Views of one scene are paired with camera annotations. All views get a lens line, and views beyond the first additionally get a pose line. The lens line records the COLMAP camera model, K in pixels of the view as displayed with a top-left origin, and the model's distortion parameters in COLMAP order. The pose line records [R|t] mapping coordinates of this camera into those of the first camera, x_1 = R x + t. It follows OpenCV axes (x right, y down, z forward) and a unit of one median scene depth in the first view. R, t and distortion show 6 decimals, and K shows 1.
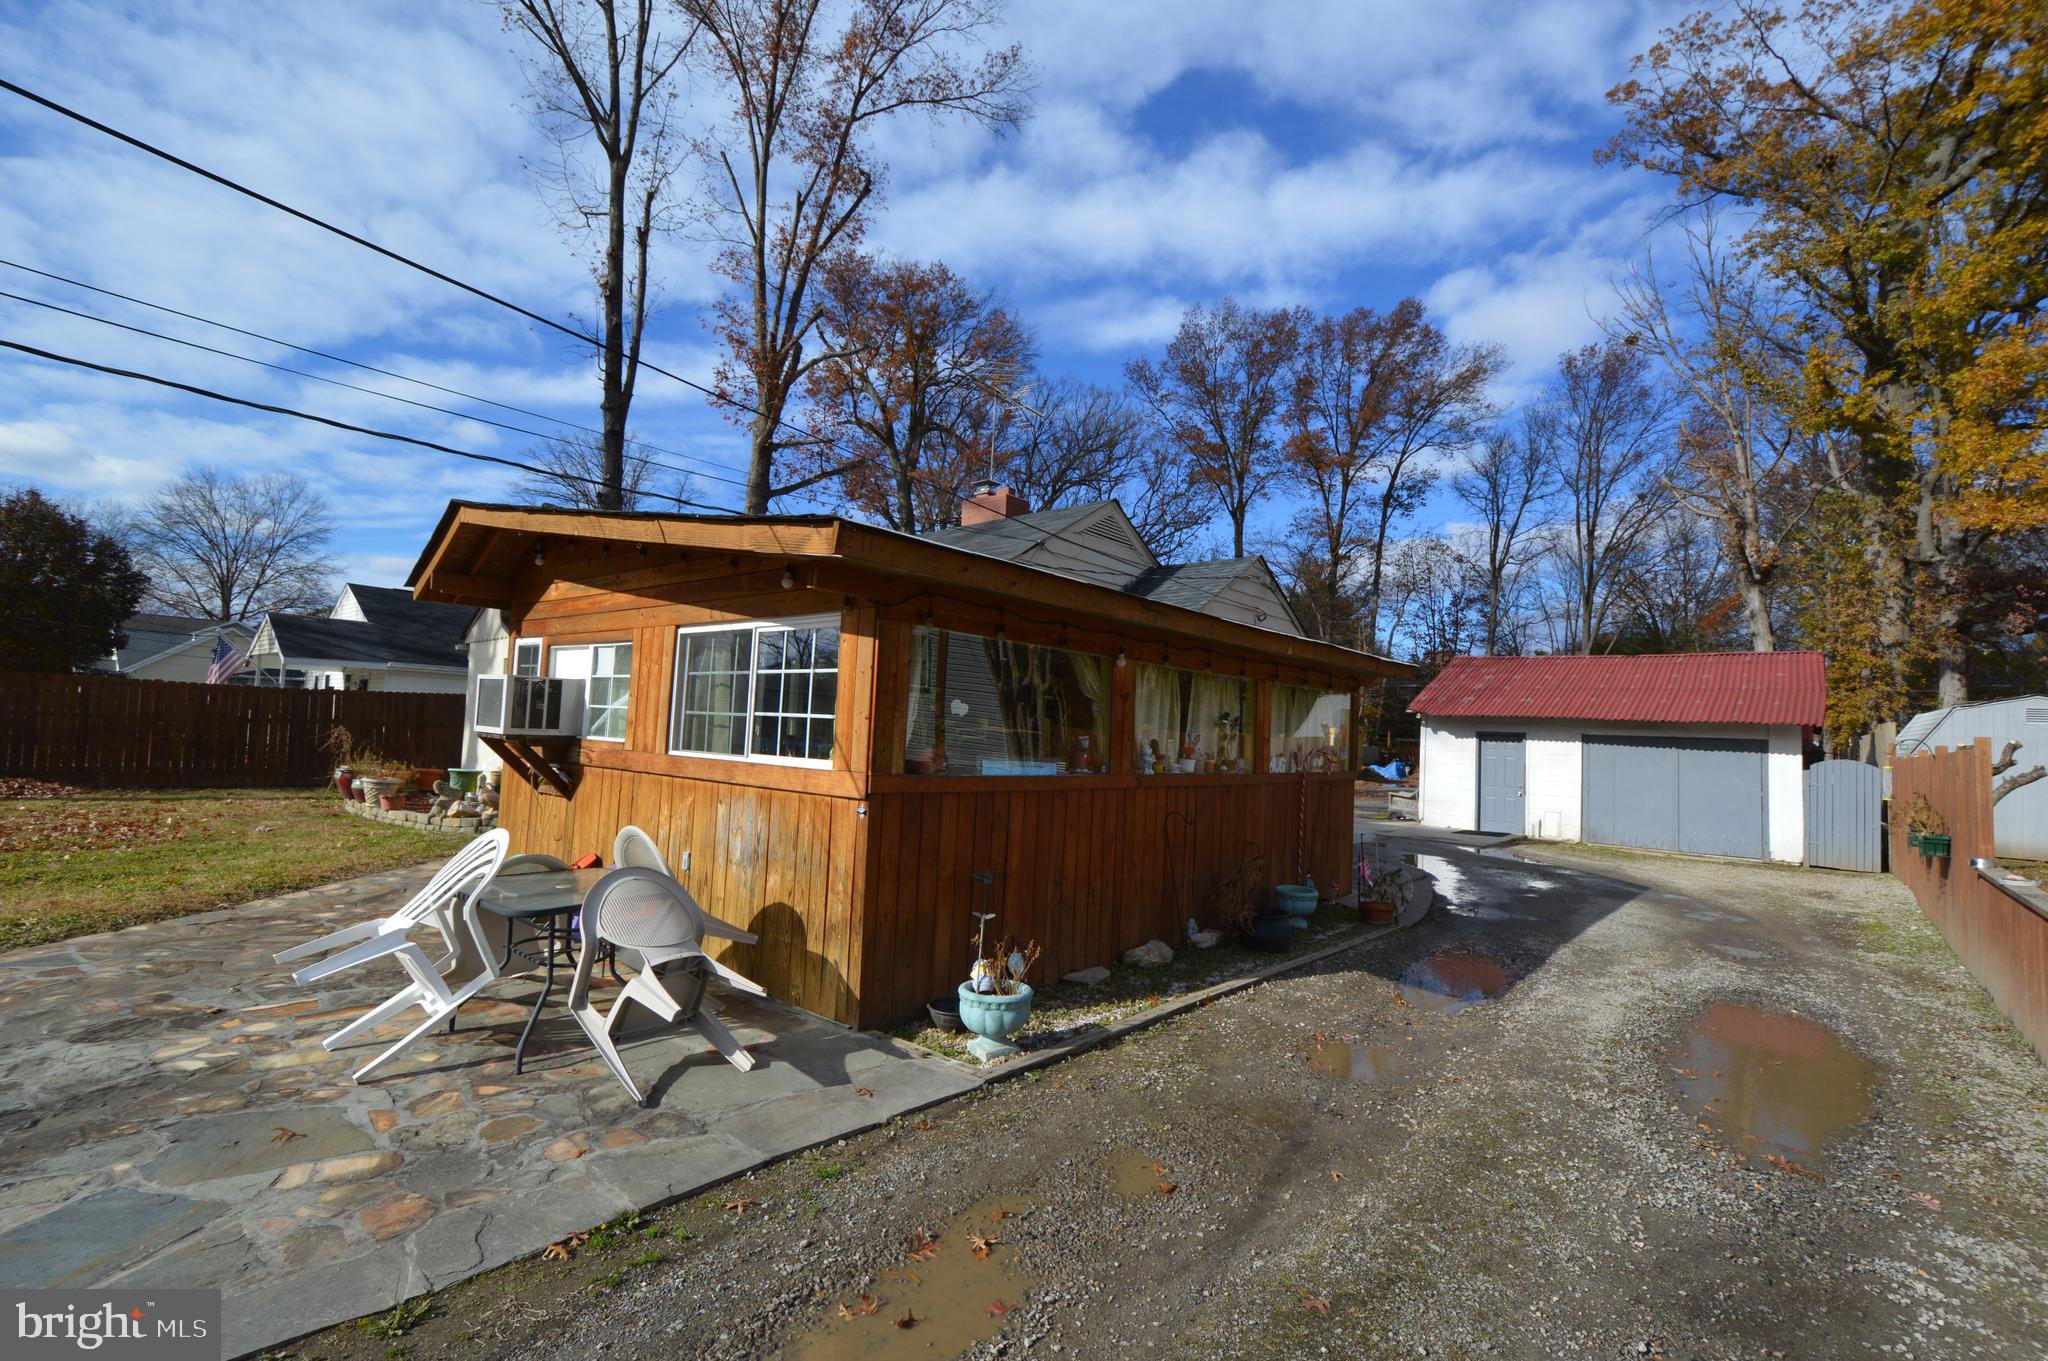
lens RADIAL K [[904.3, 0, 1022.5], [0, 904.3, 685.9], [0, 0, 1]] dist [0.006343, -0.006551]
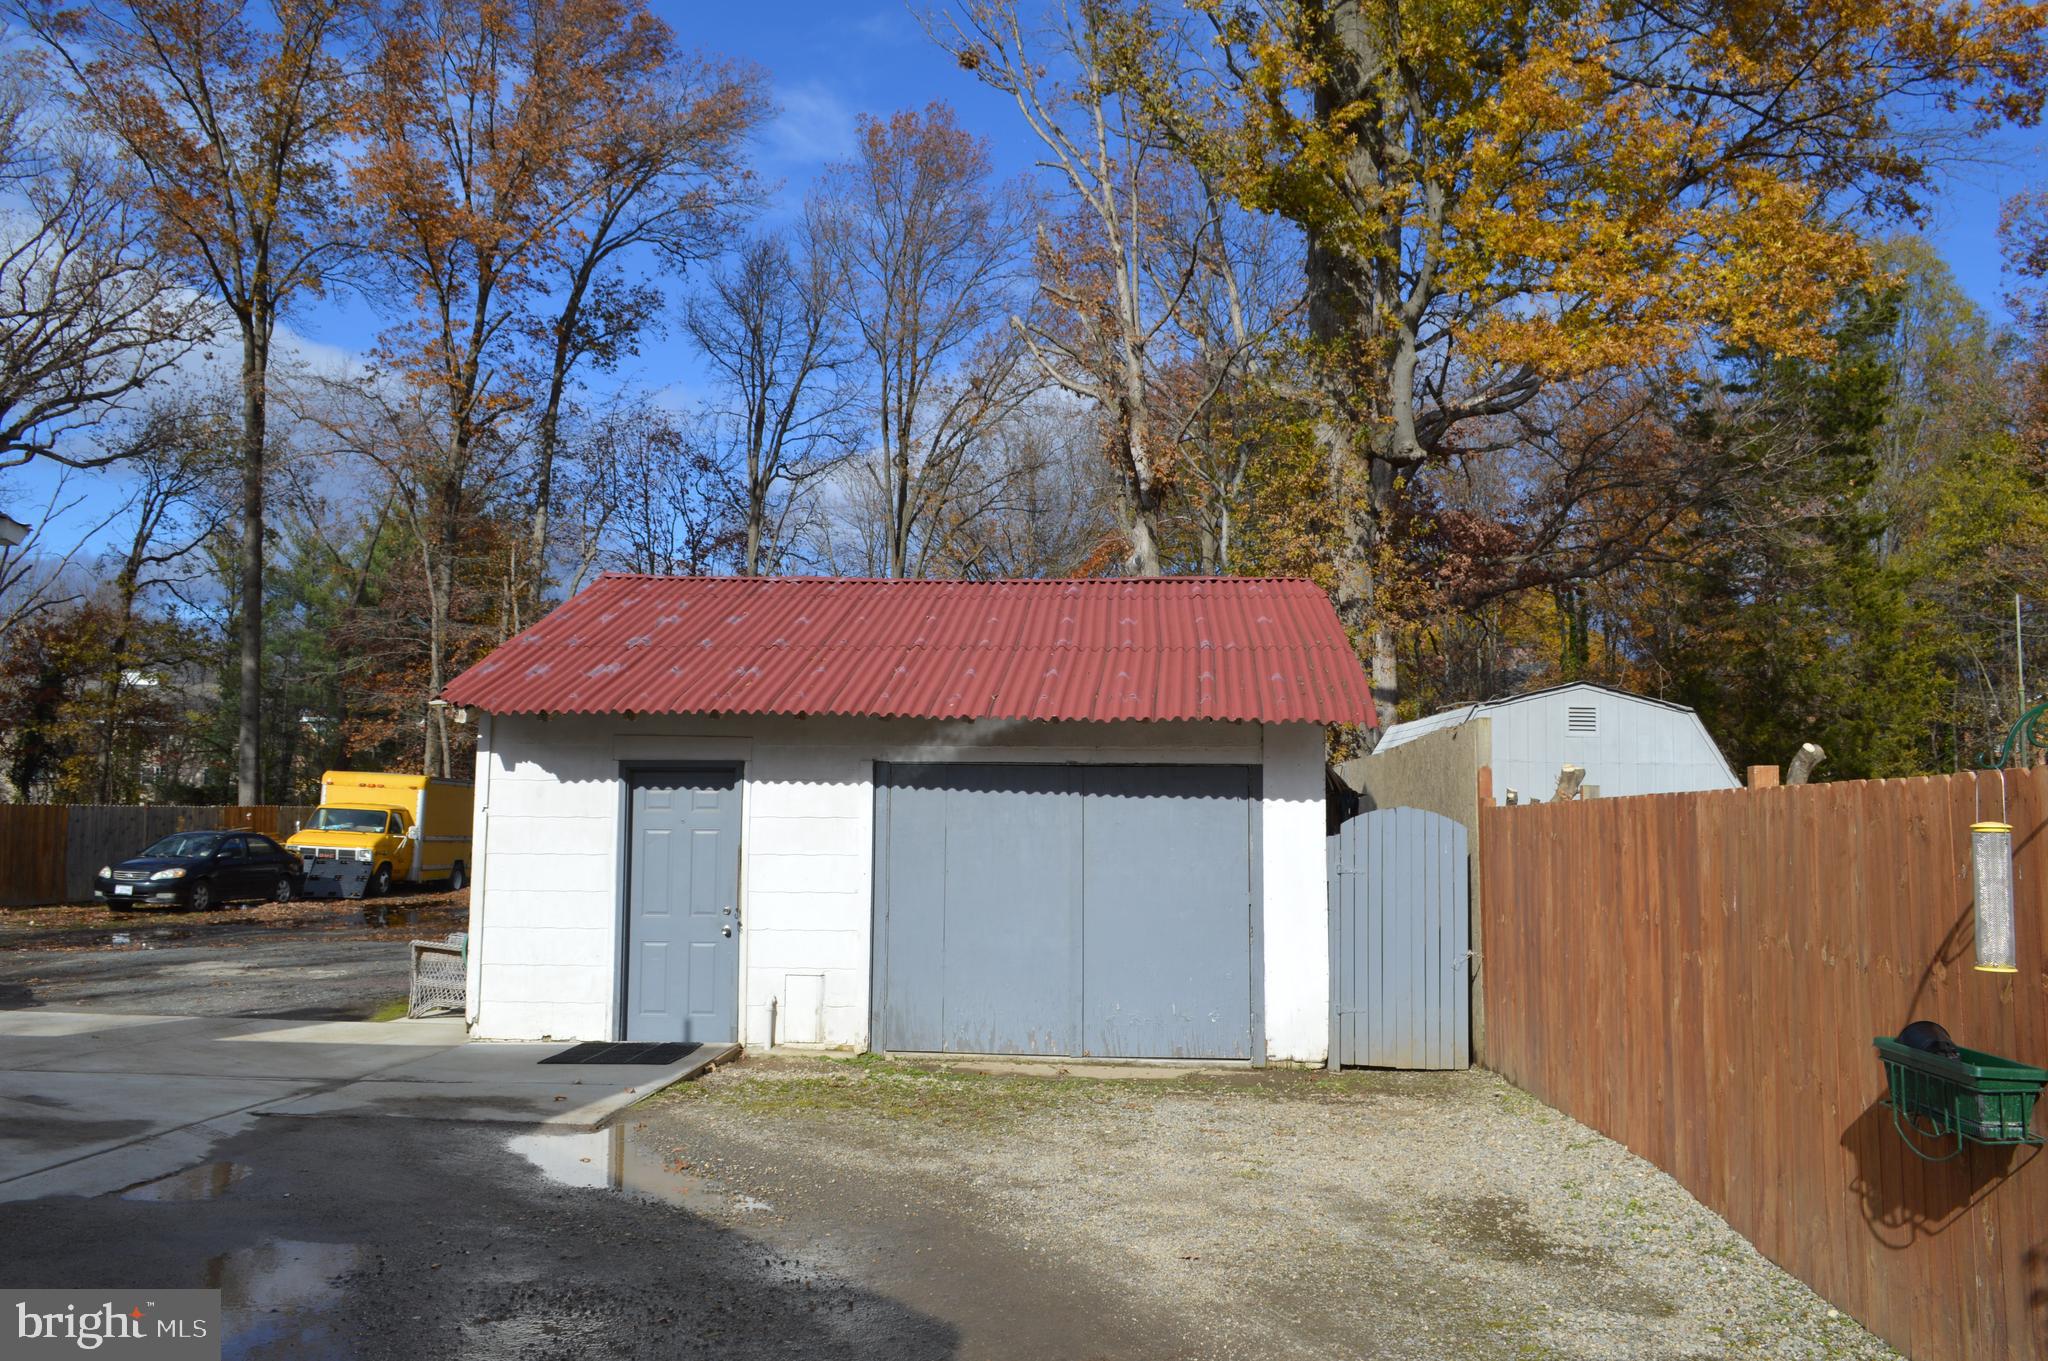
lens RADIAL K [[1610.3, 0, 1028.9], [0, 1610.3, 691.3], [0, 0, 1]] dist [-0.017414, 0.012910]
pose [[0.803092, 0.013908, 0.595692, 0.081516], [-0.007268, 0.999882, -0.013547, 0.009871], [-0.595810, 0.006550, 0.803098, 0.127883]]
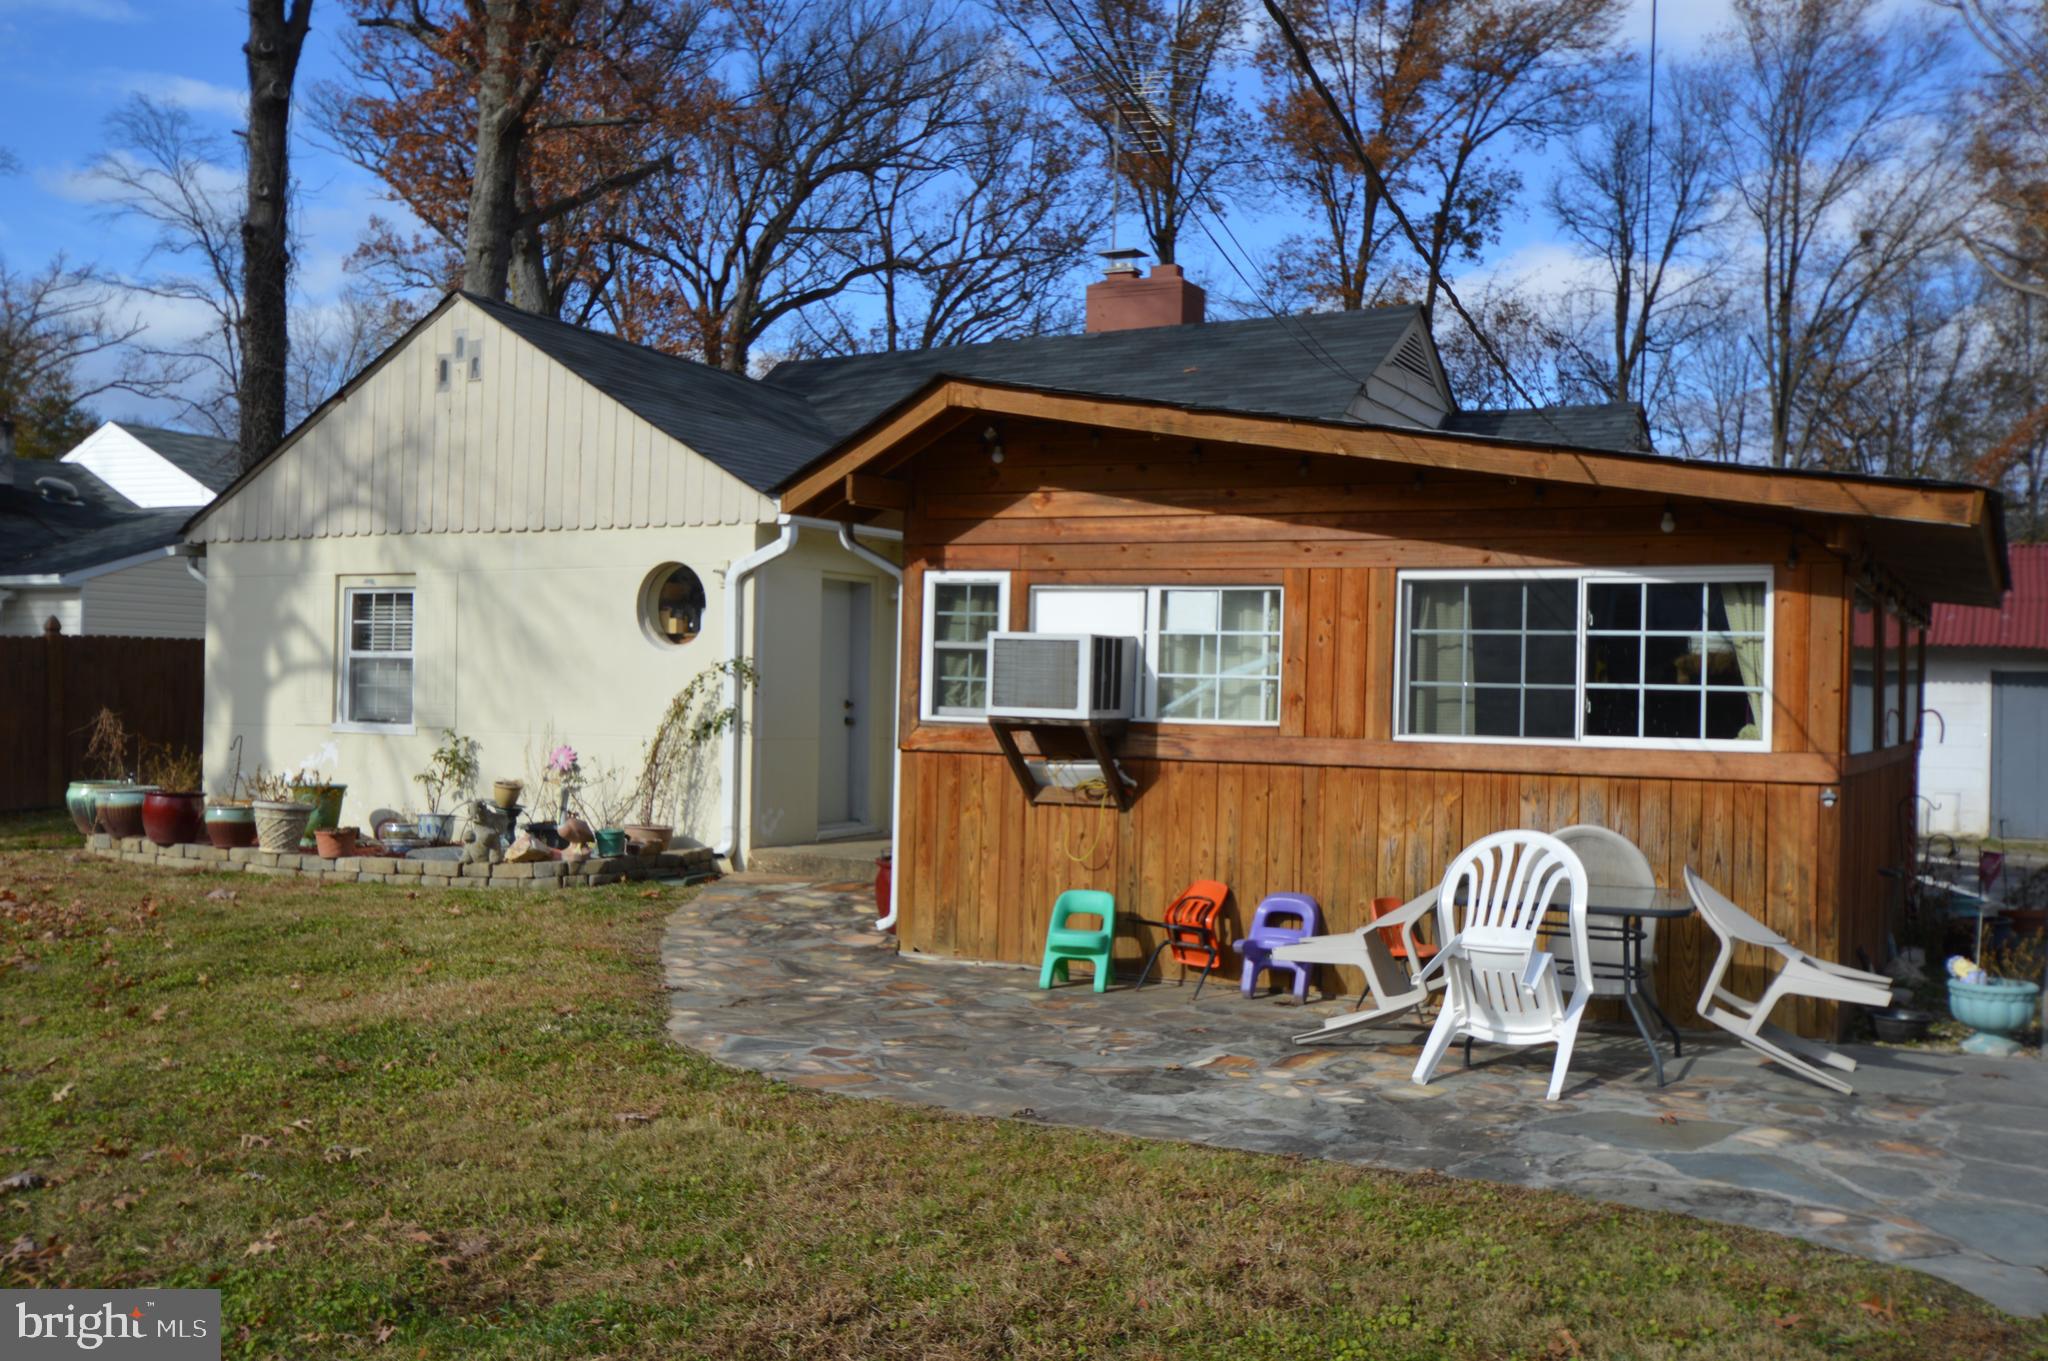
lens RADIAL K [[1927.2, 0, 1024.0], [0, 1927.2, 680.5], [0, 0, 1]] dist [-0.002927, 0.012326]
pose [[0.971730, -0.022910, 0.234979, -0.110587], [0.009941, 0.998368, 0.056227, -0.006945], [-0.235884, -0.052302, 0.970373, -0.049562]]
